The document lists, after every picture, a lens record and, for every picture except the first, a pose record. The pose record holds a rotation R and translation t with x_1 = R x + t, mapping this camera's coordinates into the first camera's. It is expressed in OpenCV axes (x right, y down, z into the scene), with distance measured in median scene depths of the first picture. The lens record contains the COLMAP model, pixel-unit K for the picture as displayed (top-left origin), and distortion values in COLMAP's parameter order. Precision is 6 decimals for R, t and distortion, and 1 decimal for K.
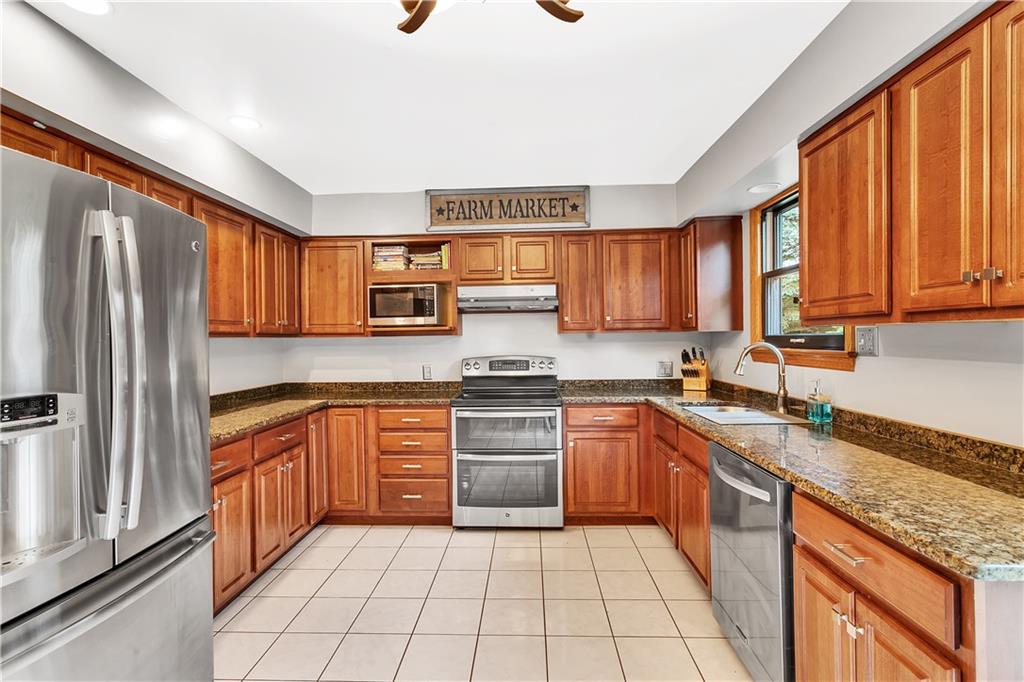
lens RADIAL K [[476.6, 0, 511.4], [0, 476.6, 340.7], [0, 0, 1]] dist [-0.004553, 0.001215]
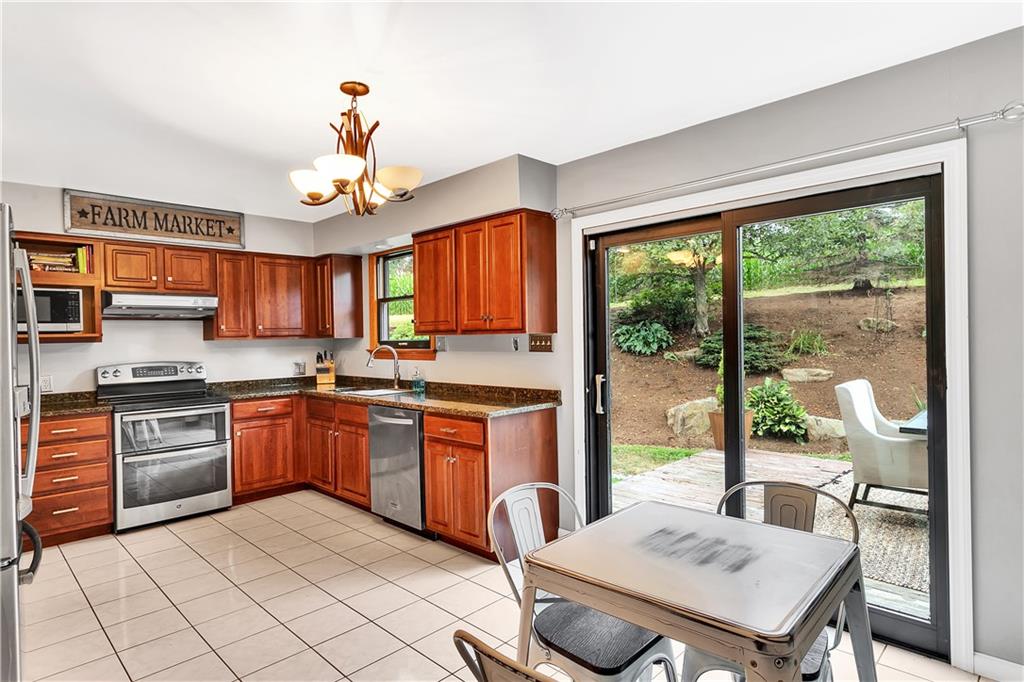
lens RADIAL K [[540.0, 0, 512.4], [0, 540.0, 341.6], [0, 0, 1]] dist [-0.000354, 0.000028]
pose [[0.665627, -0.005864, 0.746262, -0.405369], [0.013660, 0.999897, -0.004328, 0.003396], [-0.746160, 0.013075, 0.665639, -0.386733]]
